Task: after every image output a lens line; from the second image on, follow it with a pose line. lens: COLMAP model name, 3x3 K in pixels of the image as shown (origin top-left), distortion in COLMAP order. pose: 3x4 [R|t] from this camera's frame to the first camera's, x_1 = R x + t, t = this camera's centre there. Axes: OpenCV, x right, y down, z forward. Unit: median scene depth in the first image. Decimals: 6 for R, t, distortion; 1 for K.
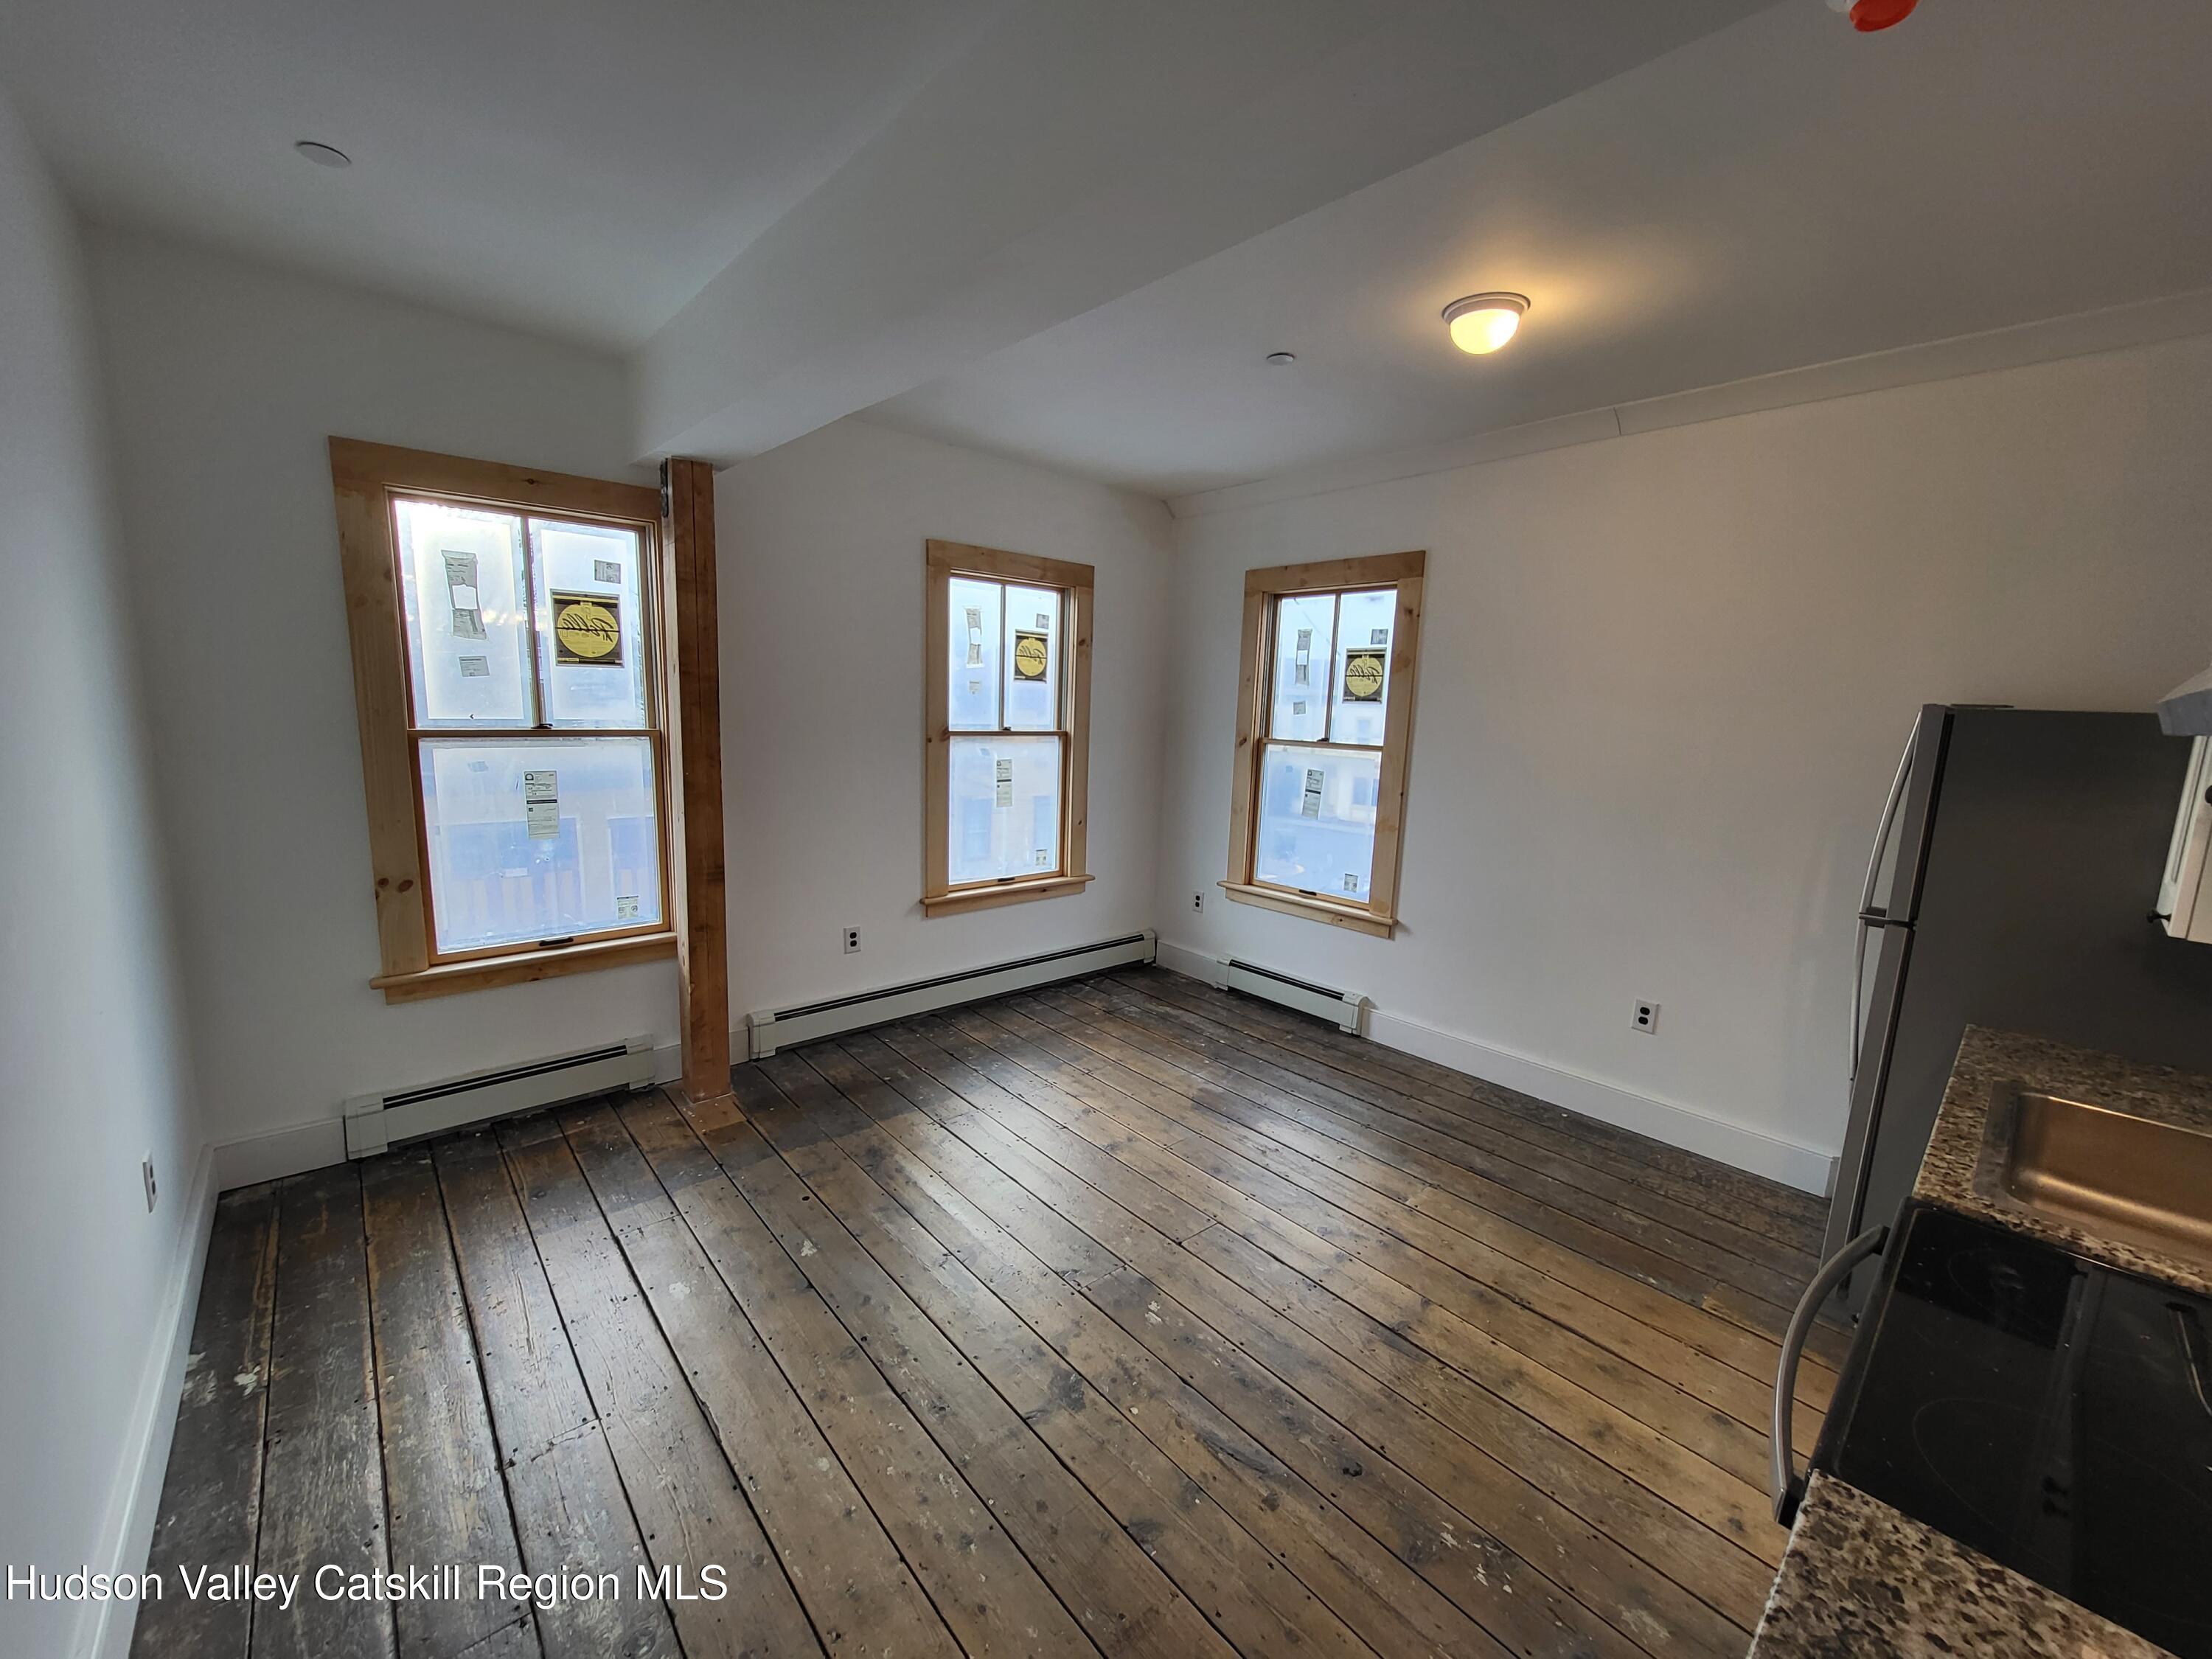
lens RADIAL K [[870.5, 0, 1107.8], [0, 870.5, 822.3], [0, 0, 1]] dist [0.009453, 0.000056]
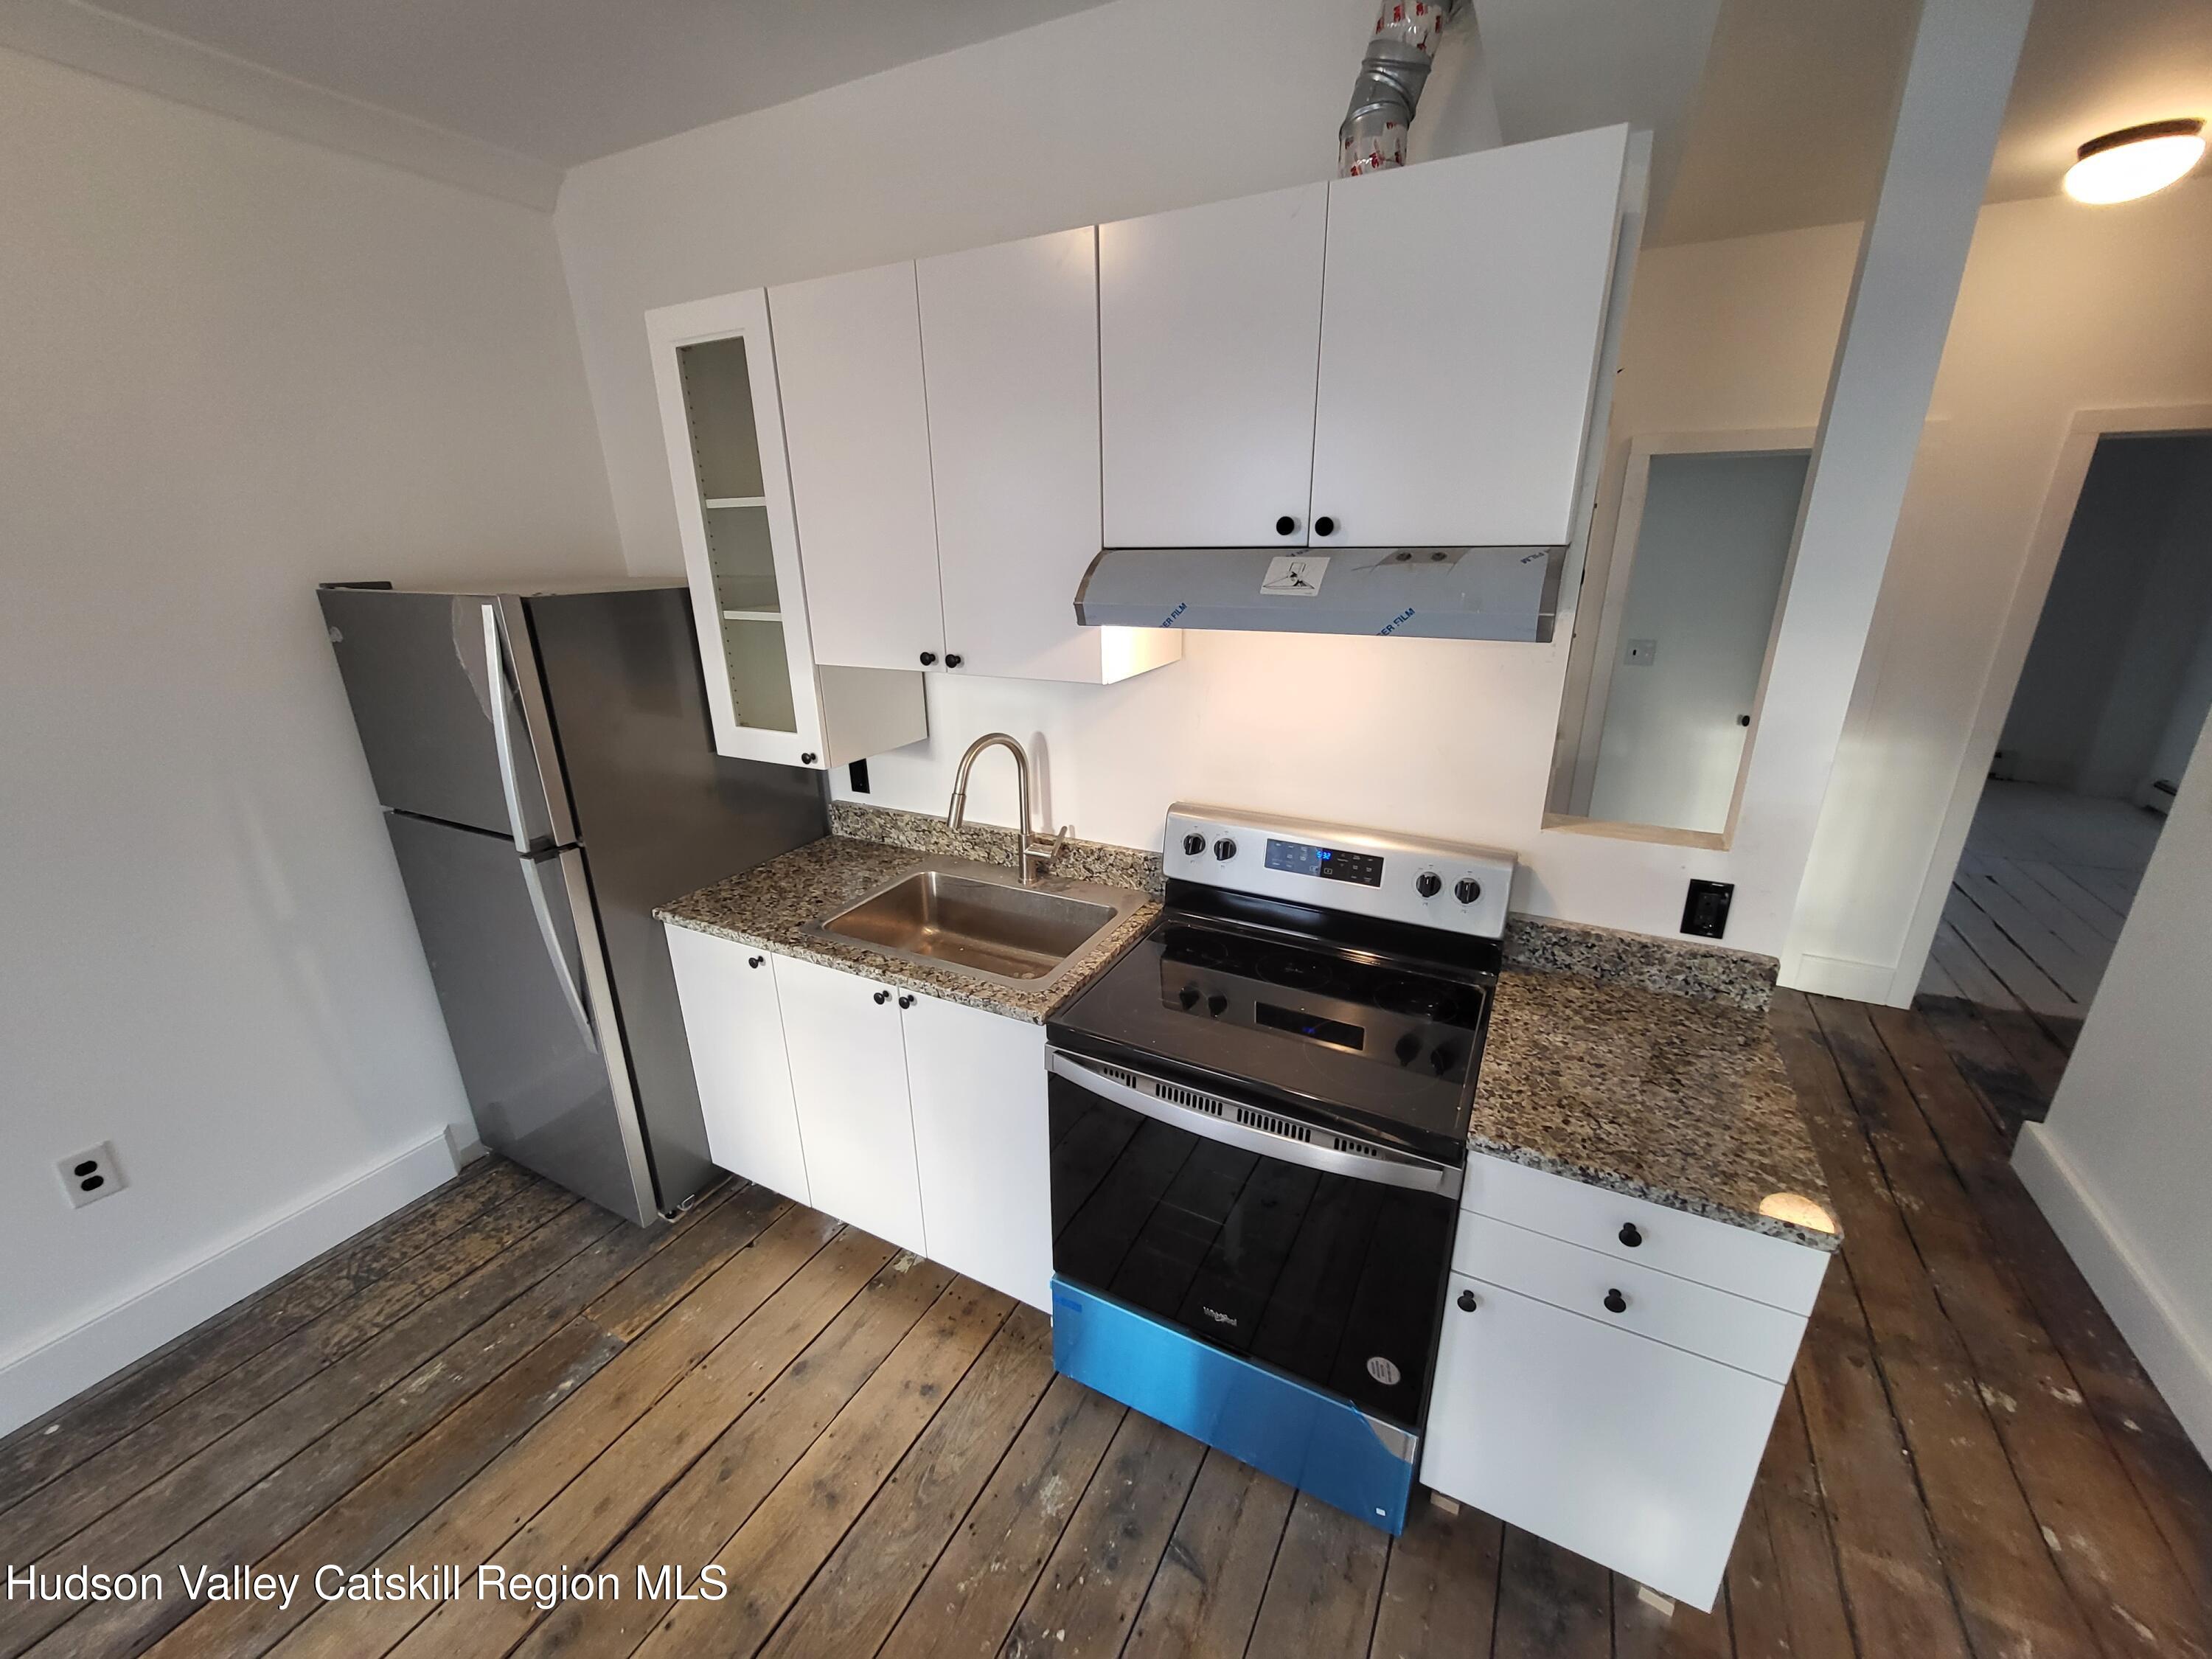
lens RADIAL K [[870.5, 0, 1107.3], [0, 870.5, 841.9], [0, 0, 1]] dist [0.009453, 0.000056]
pose [[-0.345639, -0.343612, 0.873192, -0.053445], [0.134917, 0.902678, 0.408620, -0.172719], [-0.928618, 0.259044, -0.265641, 0.721177]]
